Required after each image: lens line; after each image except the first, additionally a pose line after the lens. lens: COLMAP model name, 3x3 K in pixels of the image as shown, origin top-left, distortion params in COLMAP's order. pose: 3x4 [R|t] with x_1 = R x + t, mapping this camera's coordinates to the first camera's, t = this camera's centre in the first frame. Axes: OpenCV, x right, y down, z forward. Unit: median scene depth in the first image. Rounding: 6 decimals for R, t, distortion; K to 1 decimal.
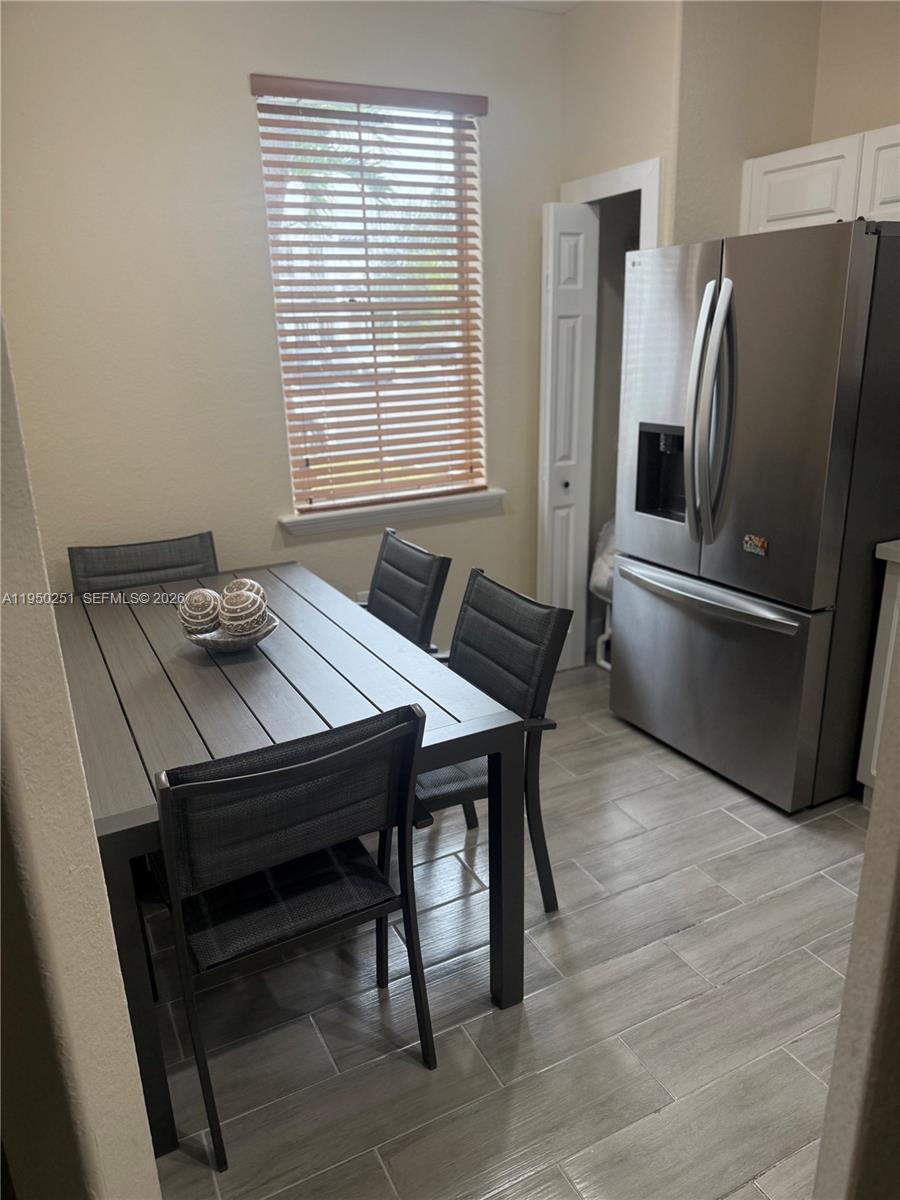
lens RADIAL K [[853.9, 0, 439.0], [0, 853.9, 613.7], [0, 0, 1]] dist [0.084802, -0.095129]
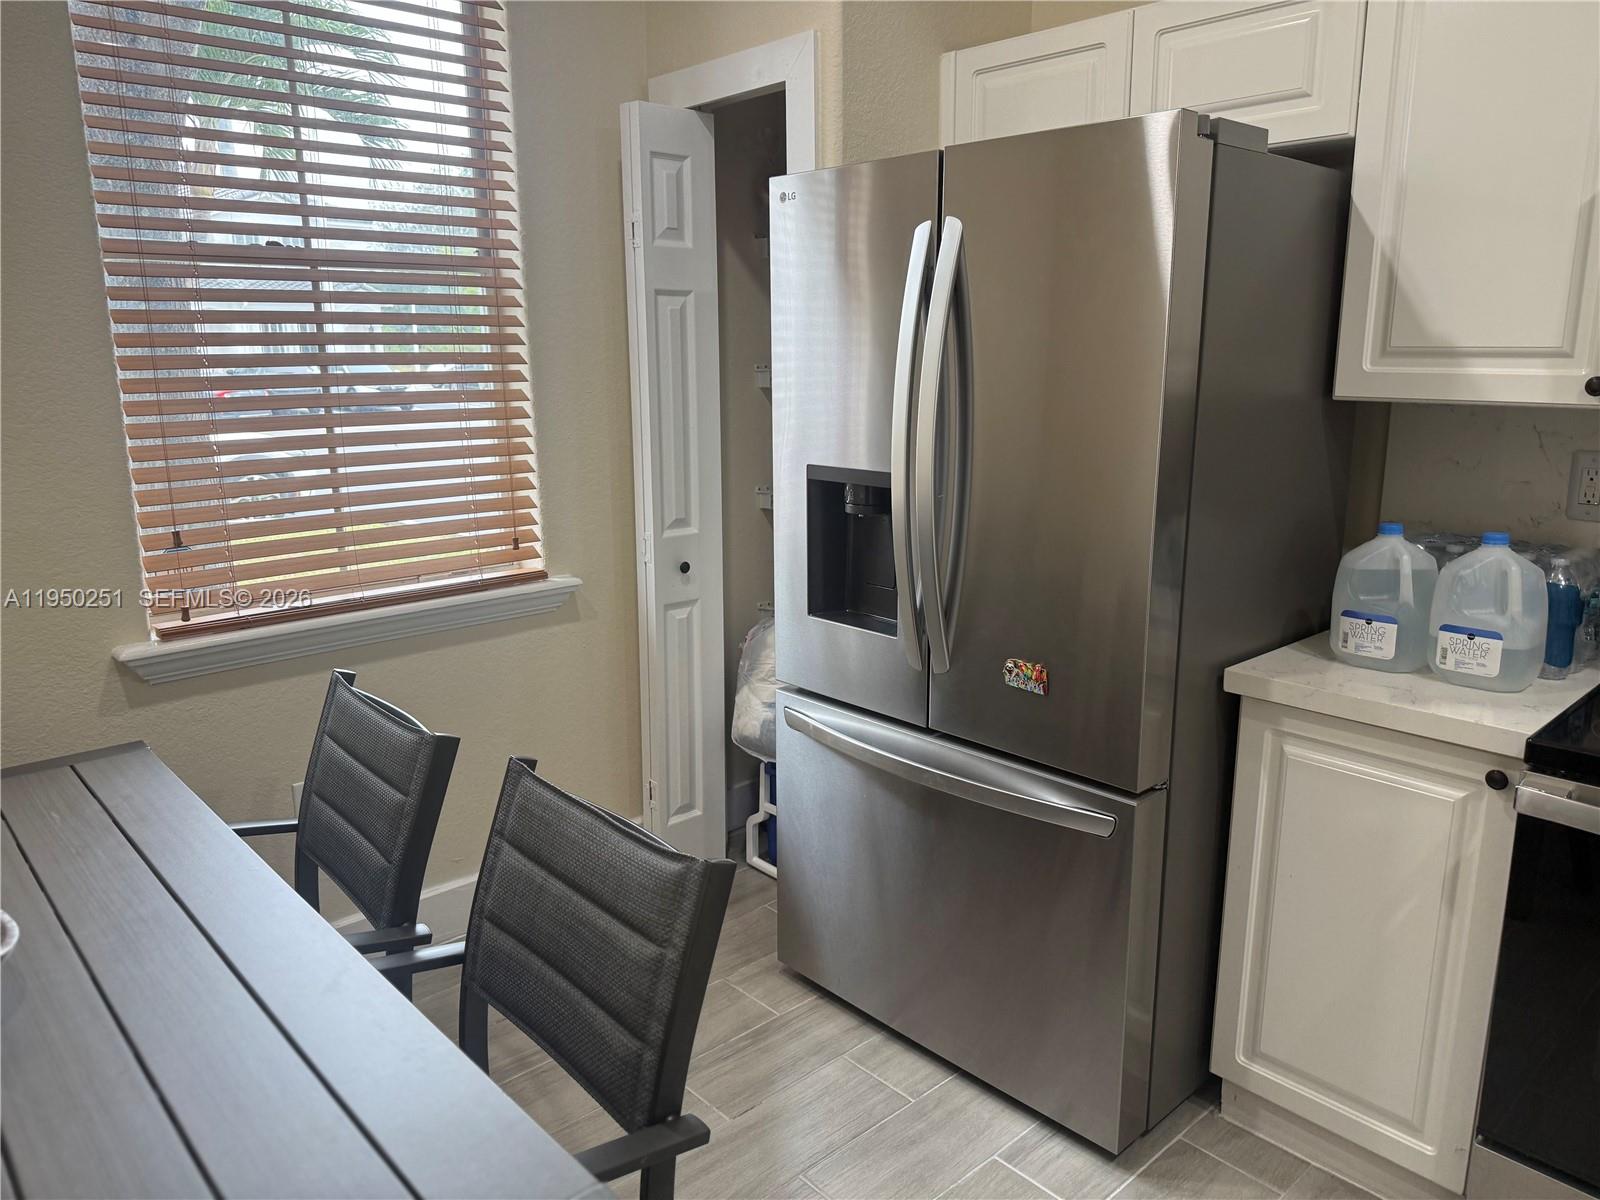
lens RADIAL K [[1138.6, 0, 806.3], [0, 1138.6, 594.7], [0, 0, 1]] dist [0.084802, -0.095129]
pose [[0.964004, -0.031255, 0.264045, 0.025598], [0.059888, 0.993073, -0.101096, -0.055497], [-0.259056, 0.113270, 0.959198, 0.264205]]
